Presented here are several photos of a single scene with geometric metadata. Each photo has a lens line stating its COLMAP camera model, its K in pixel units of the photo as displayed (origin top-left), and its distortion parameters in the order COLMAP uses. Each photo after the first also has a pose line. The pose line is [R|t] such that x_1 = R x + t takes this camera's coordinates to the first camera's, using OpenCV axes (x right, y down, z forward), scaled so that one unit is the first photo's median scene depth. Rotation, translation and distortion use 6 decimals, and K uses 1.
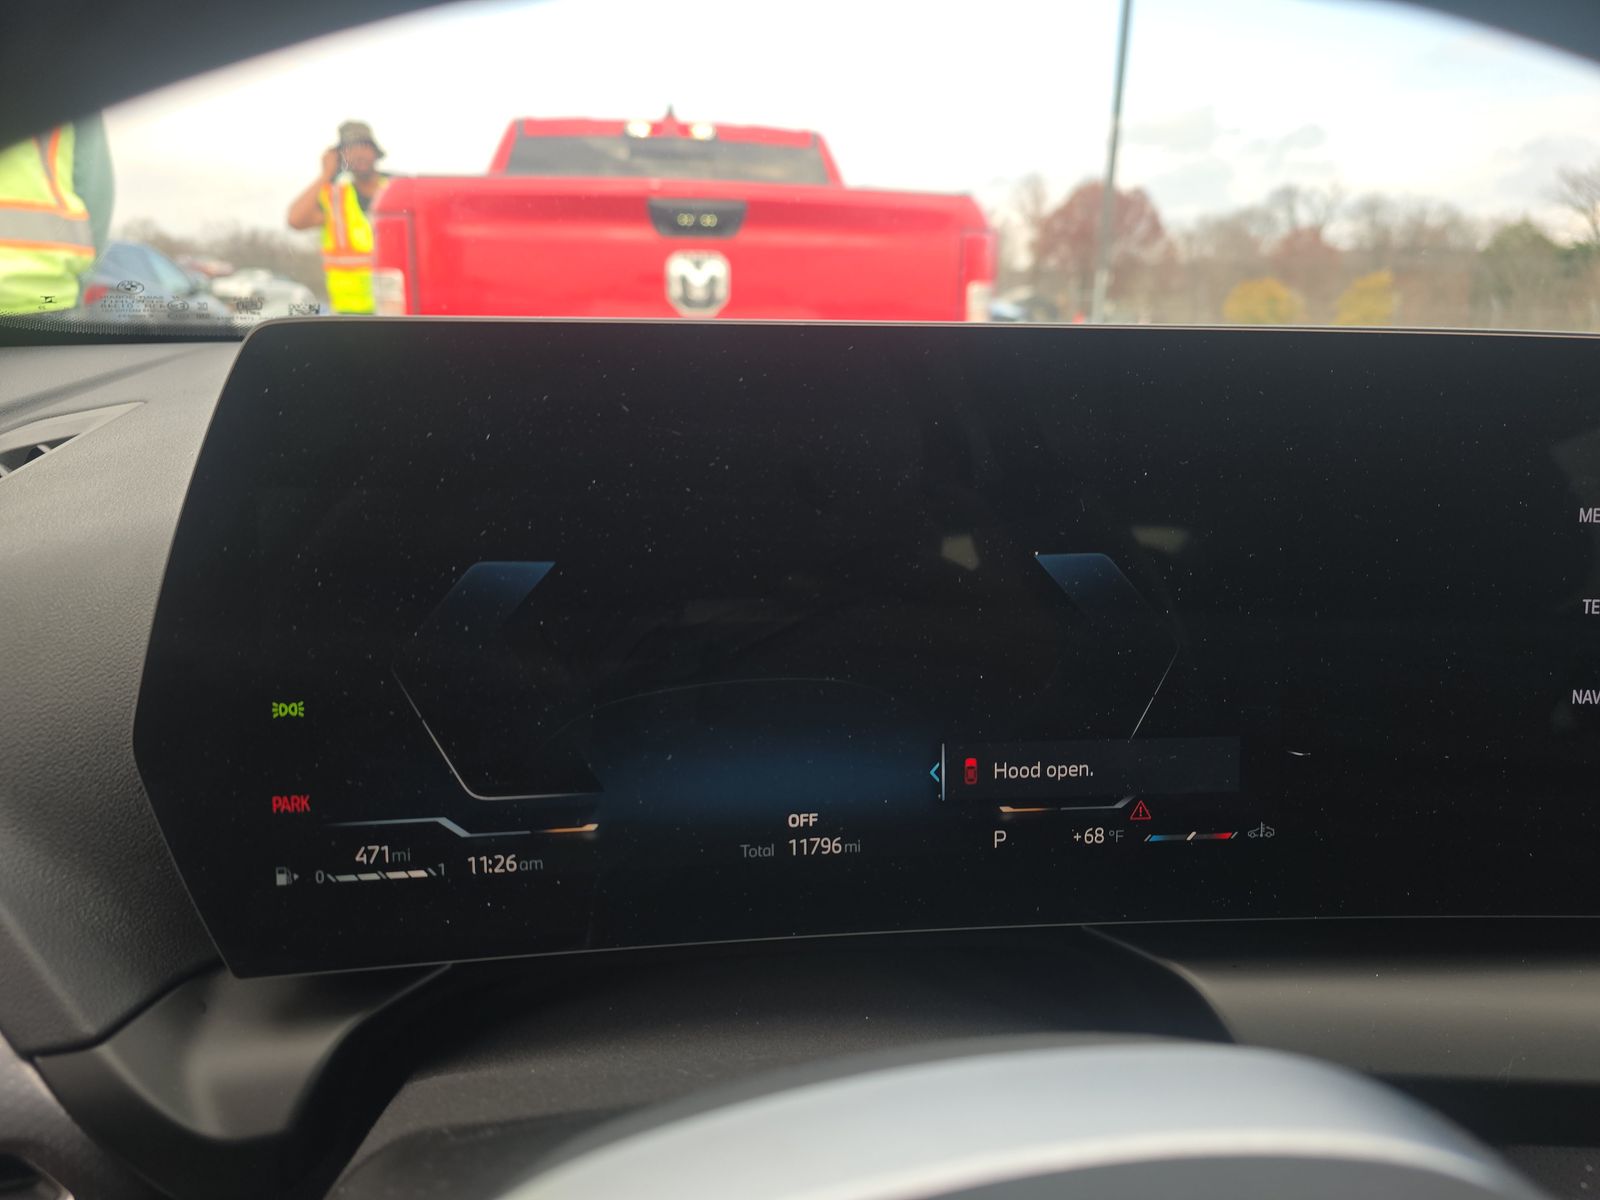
lens RADIAL K [[1089.8, 0, 793.3], [0, 1089.8, 616.6], [0, 0, 1]] dist [0.039604, -0.041819]
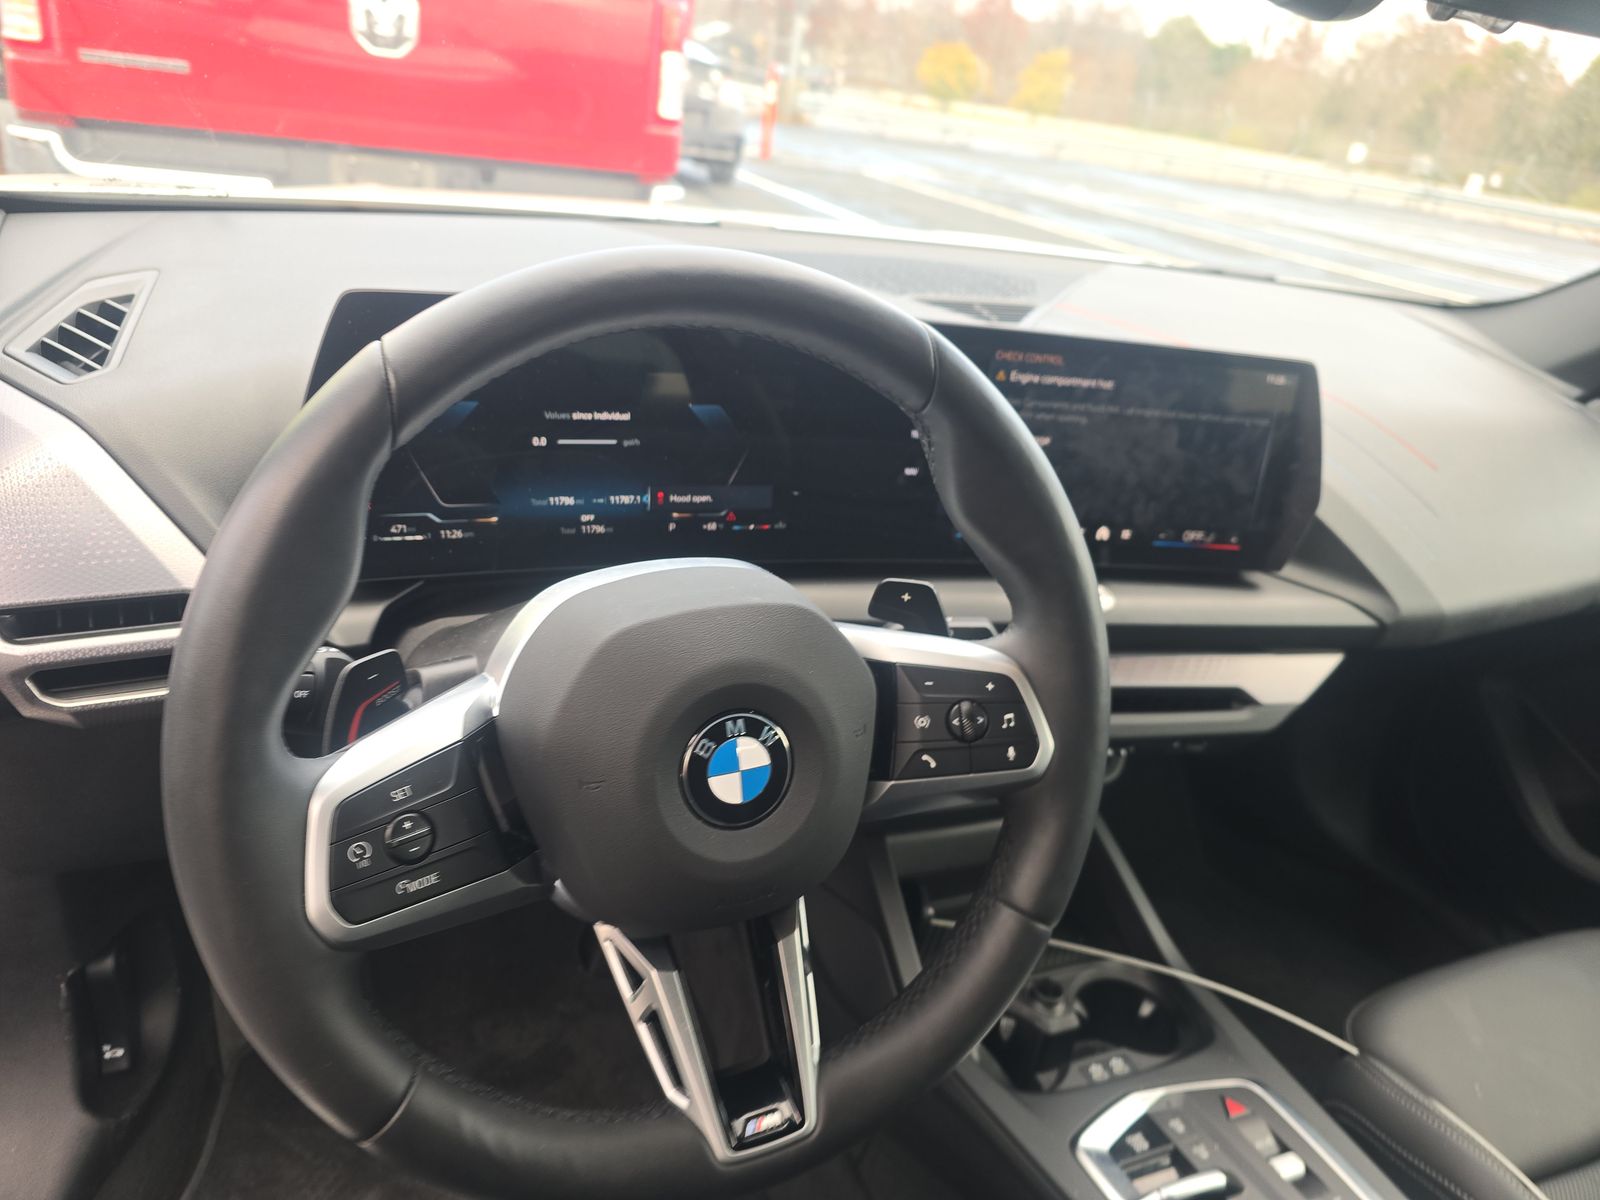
lens RADIAL K [[1089.8, 0, 793.3], [0, 1089.8, 616.6], [0, 0, 1]] dist [0.039604, -0.041819]
pose [[0.959947, -0.014814, 0.279791, -0.220903], [-0.046320, 0.976469, 0.210623, -0.115197], [-0.276327, -0.215146, 0.936672, -1.316401]]
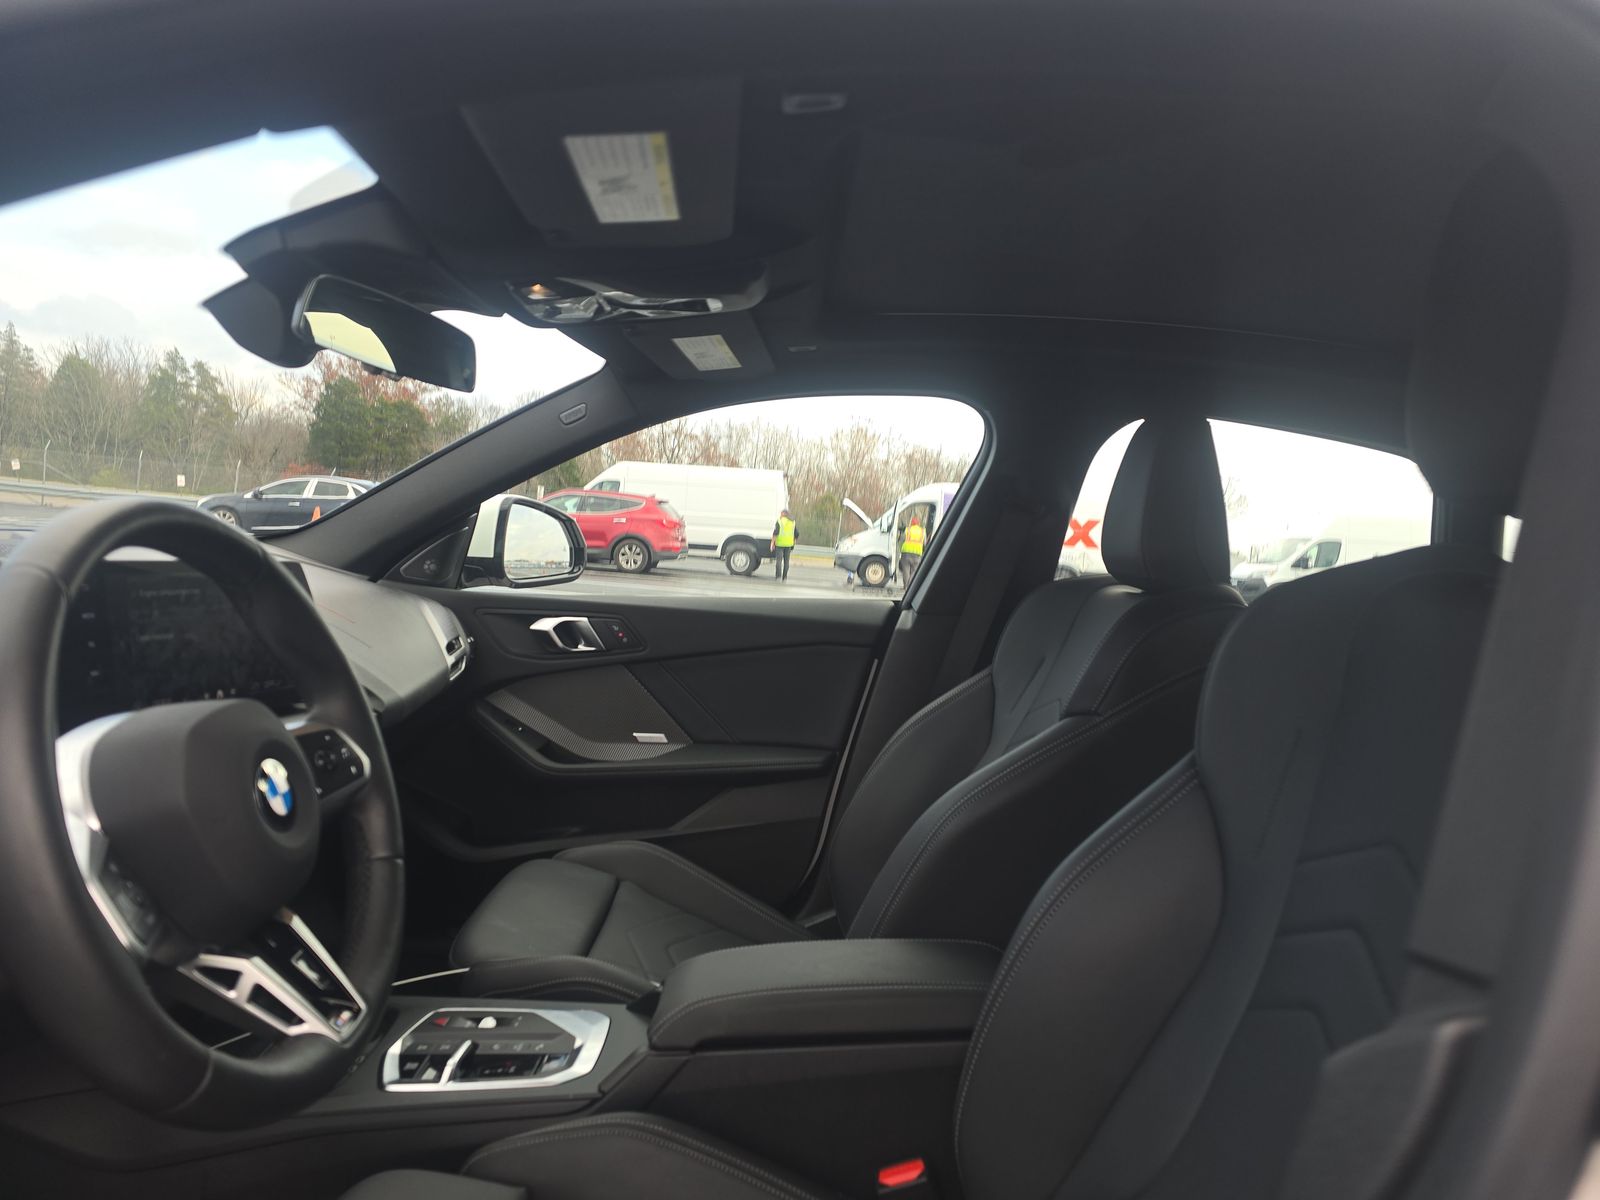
lens RADIAL K [[1070.2, 0, 800.0], [0, 1070.2, 600.0], [0, 0, 1]] dist [0.104070, -0.177830]
pose [[0.136904, -0.070913, 0.988043, -2.120170], [0.173171, 0.983788, 0.046613, 0.072940], [-0.975330, 0.164719, 0.146965, -1.504832]]
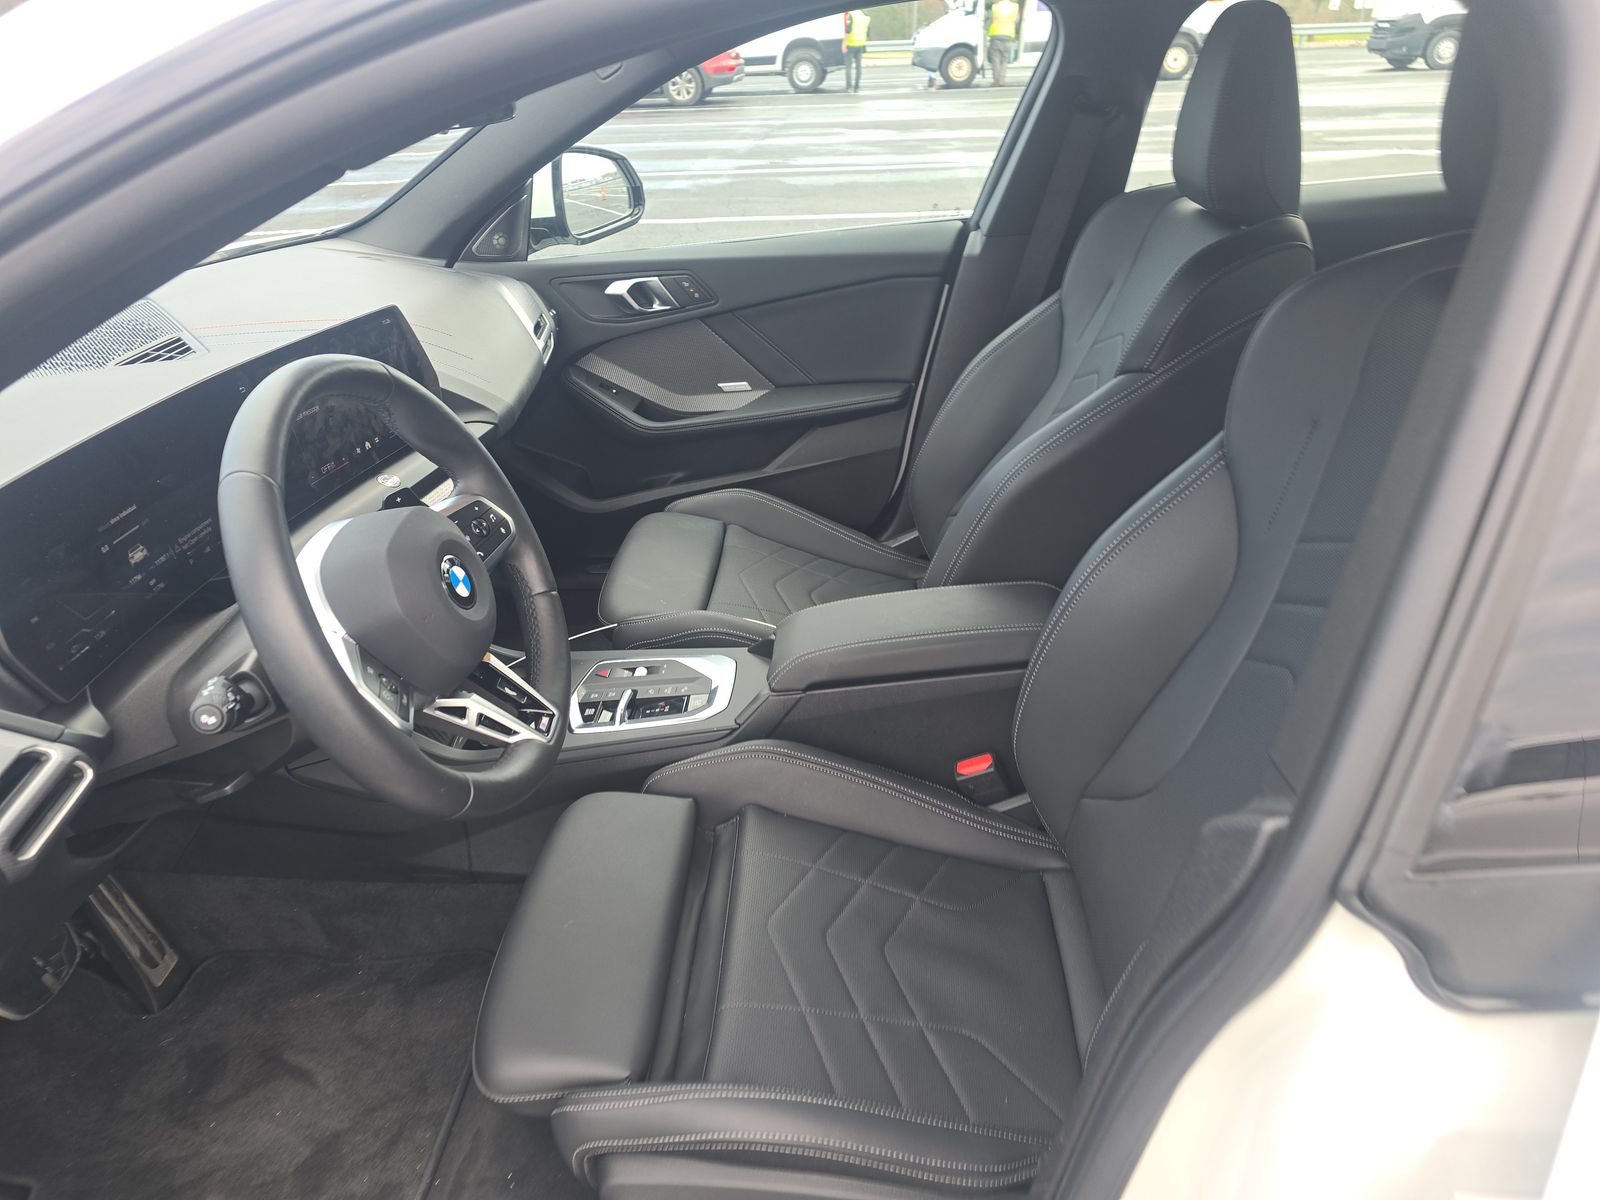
lens RADIAL K [[1089.8, 0, 793.3], [0, 1089.8, 616.6], [0, 0, 1]] dist [0.039604, -0.041819]
pose [[0.195607, -0.491238, 0.848777, -2.450079], [0.287398, 0.856211, 0.429307, -0.585057], [-0.937625, 0.159961, 0.308662, -1.796642]]
